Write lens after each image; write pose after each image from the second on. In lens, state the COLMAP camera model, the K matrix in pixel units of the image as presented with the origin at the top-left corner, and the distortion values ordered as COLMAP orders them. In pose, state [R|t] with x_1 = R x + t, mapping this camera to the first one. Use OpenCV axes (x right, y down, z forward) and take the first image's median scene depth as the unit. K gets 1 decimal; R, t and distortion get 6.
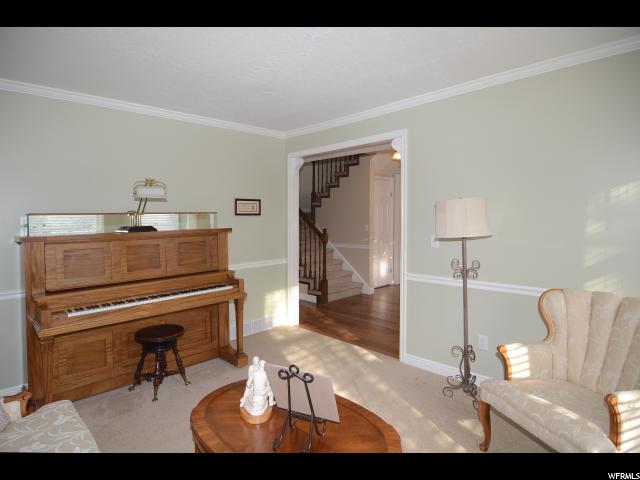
lens RADIAL K [[360.2, 0, 314.8], [0, 360.2, 236.6], [0, 0, 1]] dist [0.006658, 0.002021]
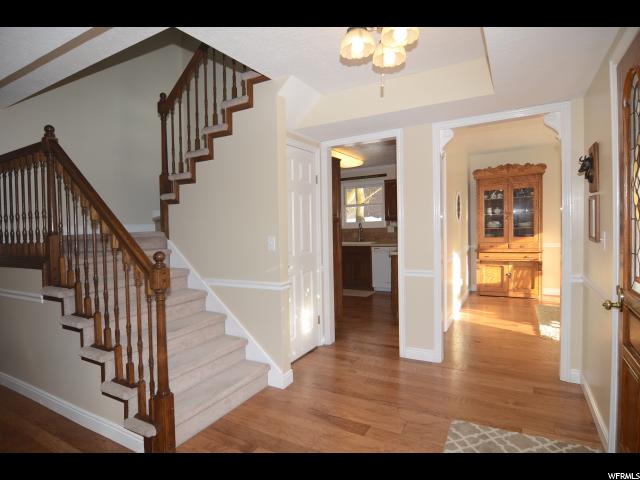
lens RADIAL K [[360.2, 0, 305.8], [0, 360.2, 229.8], [0, 0, 1]] dist [0.006658, 0.002021]
pose [[0.969991, -0.020228, 0.242298, 0.068127], [0.032382, 0.998403, -0.046285, -0.019167], [-0.240975, 0.052742, 0.969097, 0.516470]]
